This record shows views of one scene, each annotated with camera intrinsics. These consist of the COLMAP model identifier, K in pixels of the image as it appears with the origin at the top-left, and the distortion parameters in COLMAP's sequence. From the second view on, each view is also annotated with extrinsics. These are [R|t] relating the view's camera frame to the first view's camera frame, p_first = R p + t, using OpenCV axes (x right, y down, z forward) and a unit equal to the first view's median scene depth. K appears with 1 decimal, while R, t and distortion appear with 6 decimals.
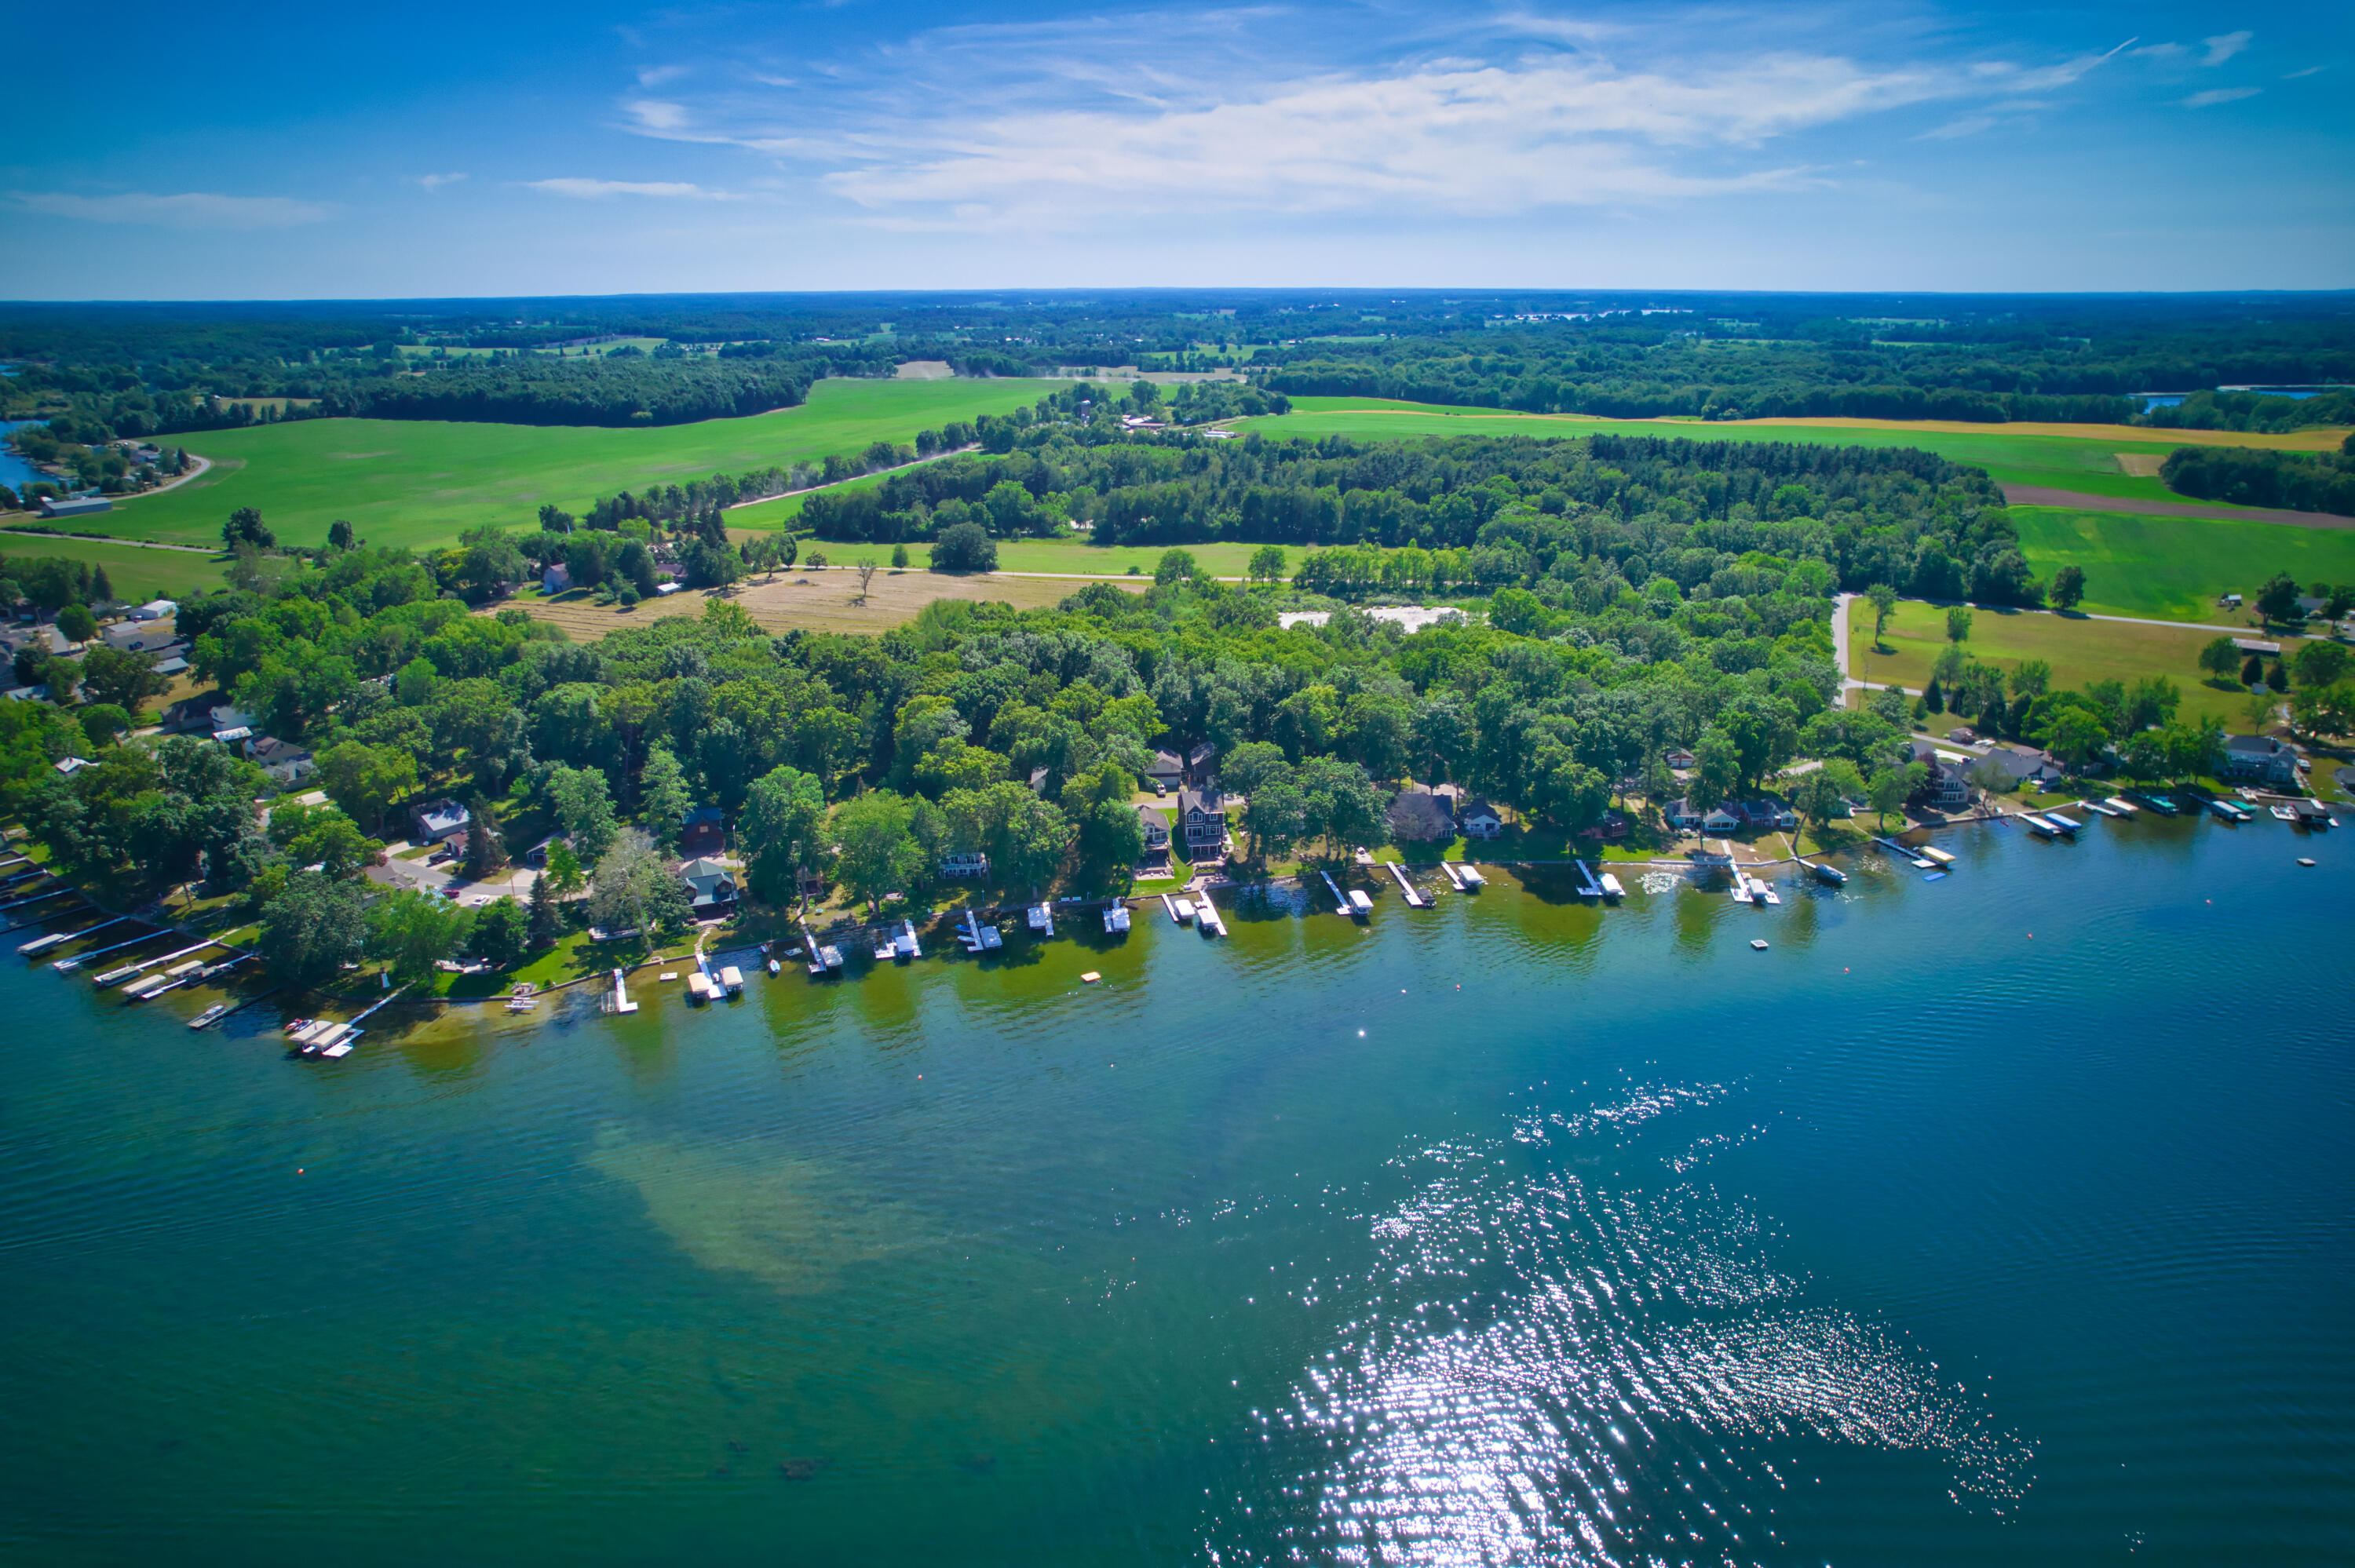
lens RADIAL K [[1494.5, 0, 1177.7], [0, 1494.5, 783.6], [0, 0, 1]] dist [-0.000676, -0.000029]
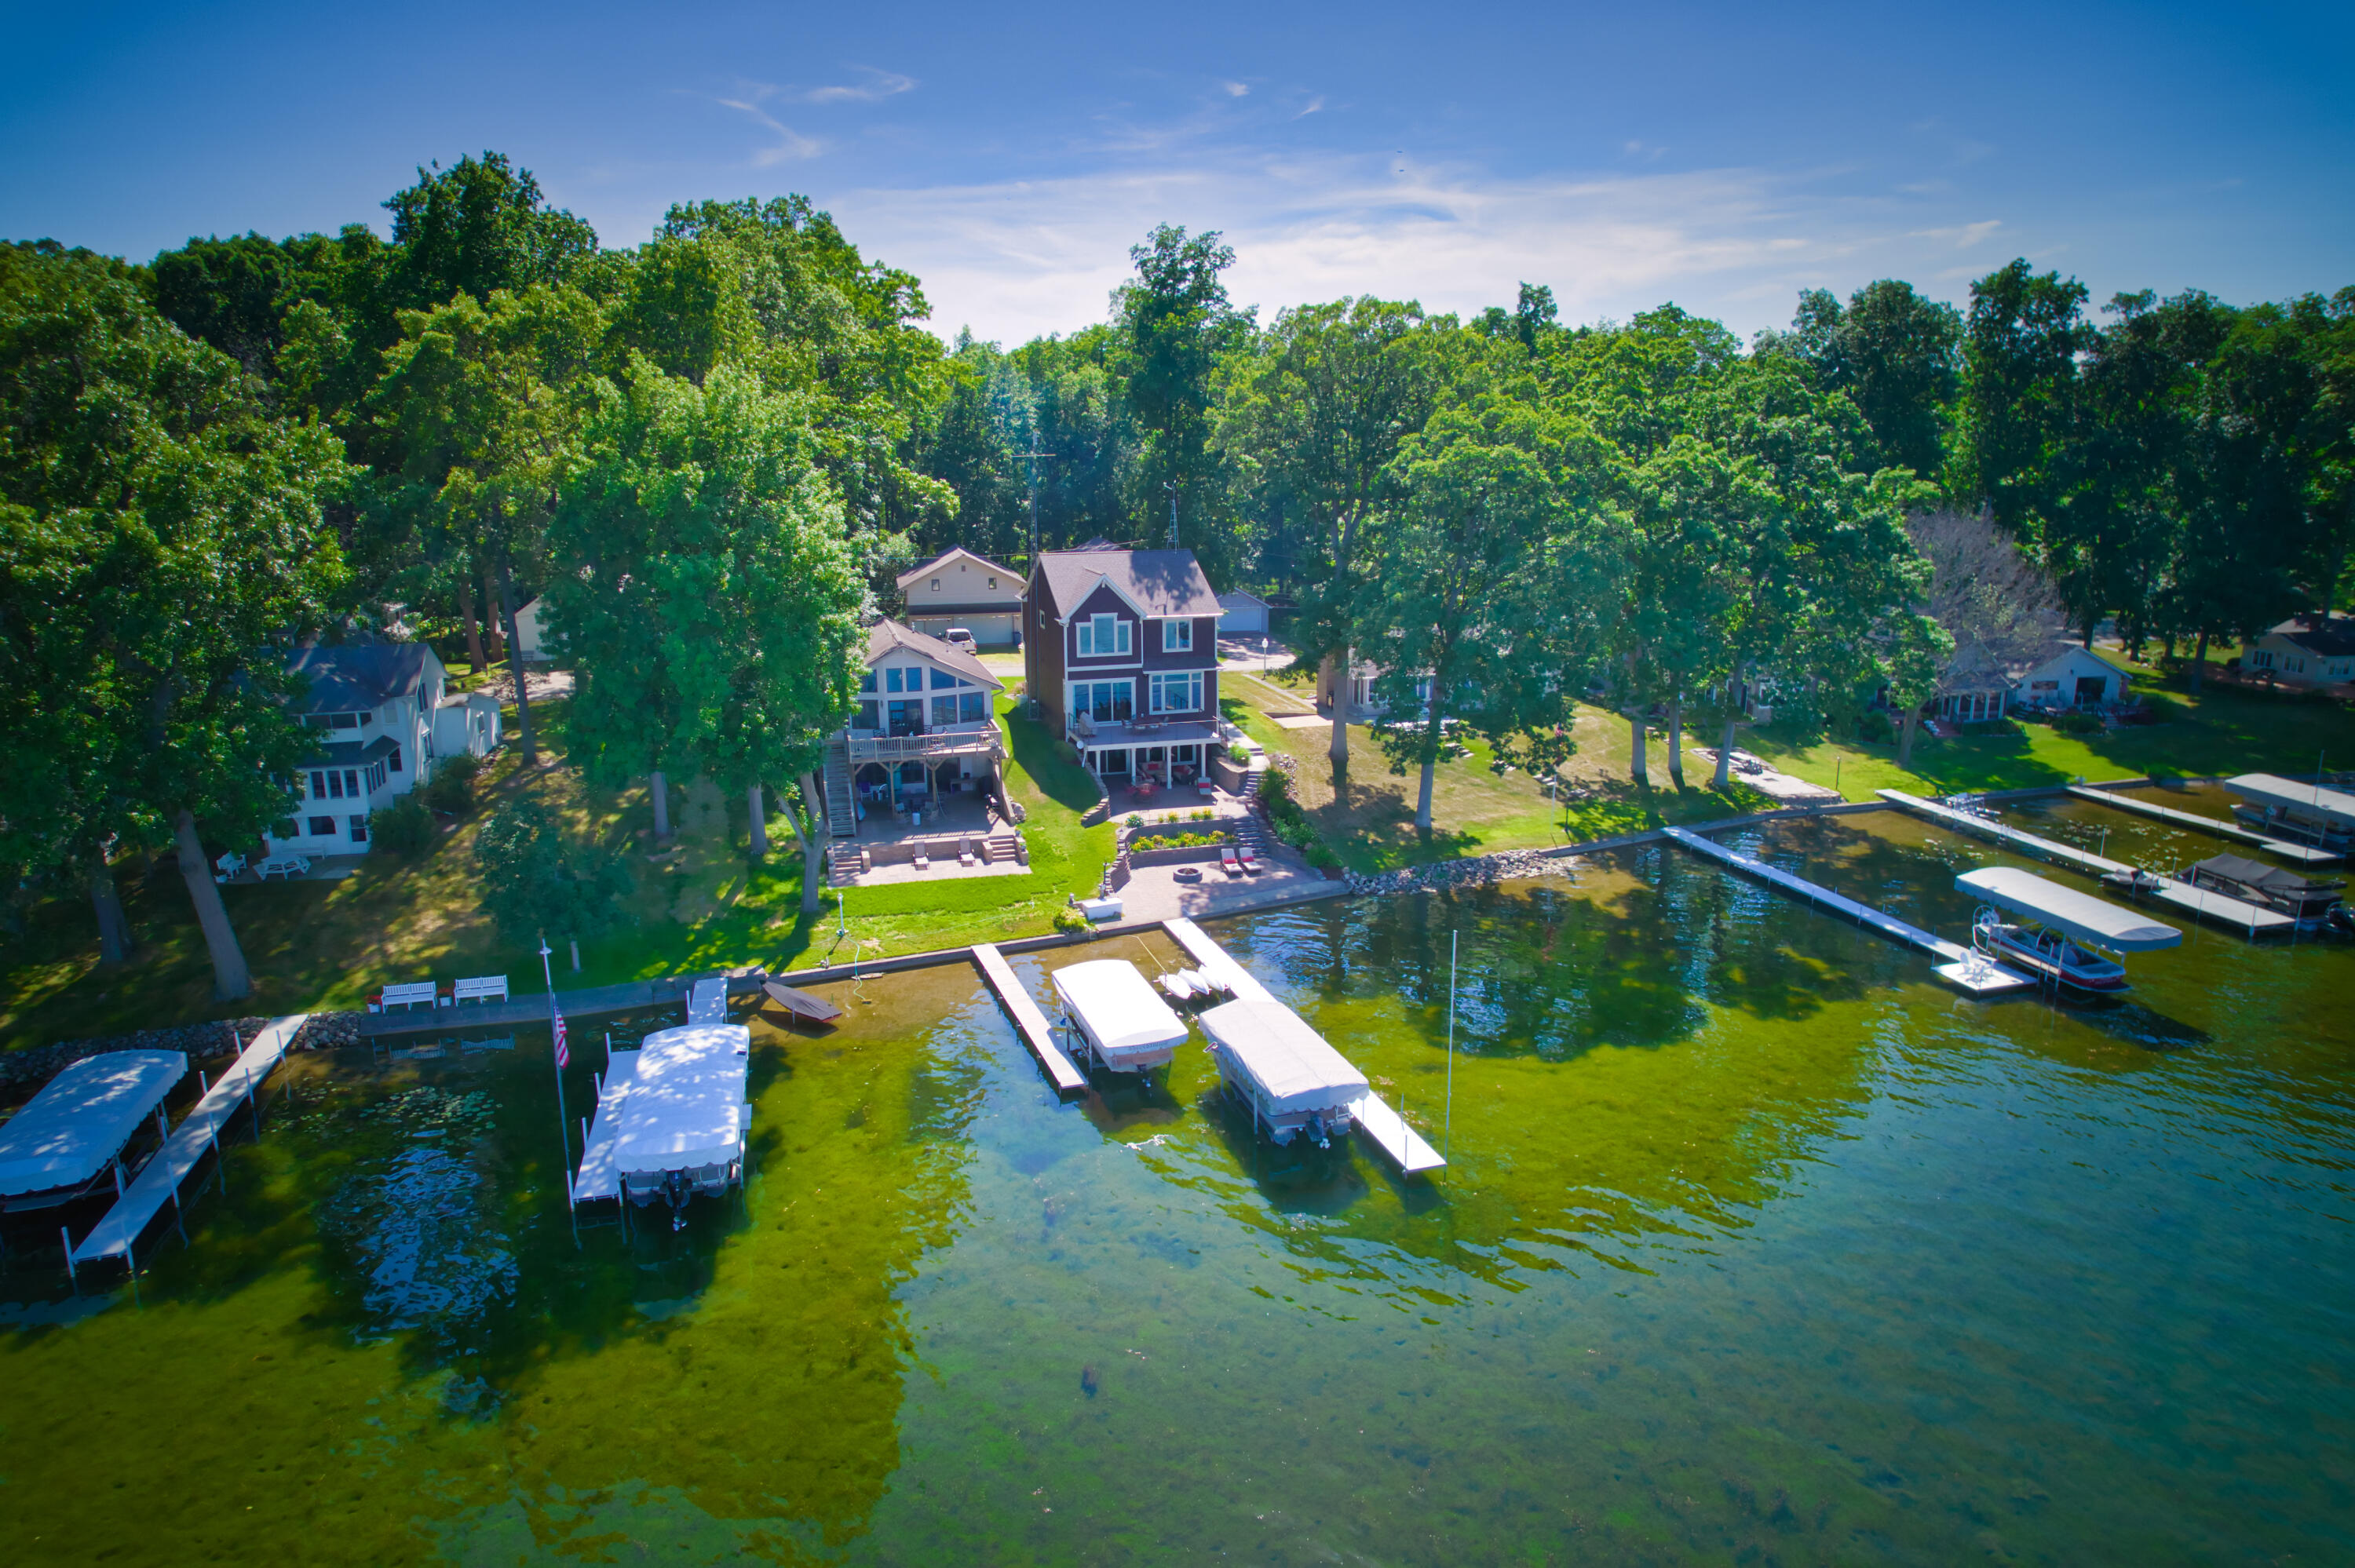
lens RADIAL K [[1494.5, 0, 1177.2], [0, 1494.5, 786.7], [0, 0, 1]] dist [-0.000676, -0.000029]
pose [[0.990378, -0.033298, 0.134324, -0.009722], [0.044933, 0.995407, -0.084539, 0.069221], [-0.130892, 0.089762, 0.987325, 0.785860]]
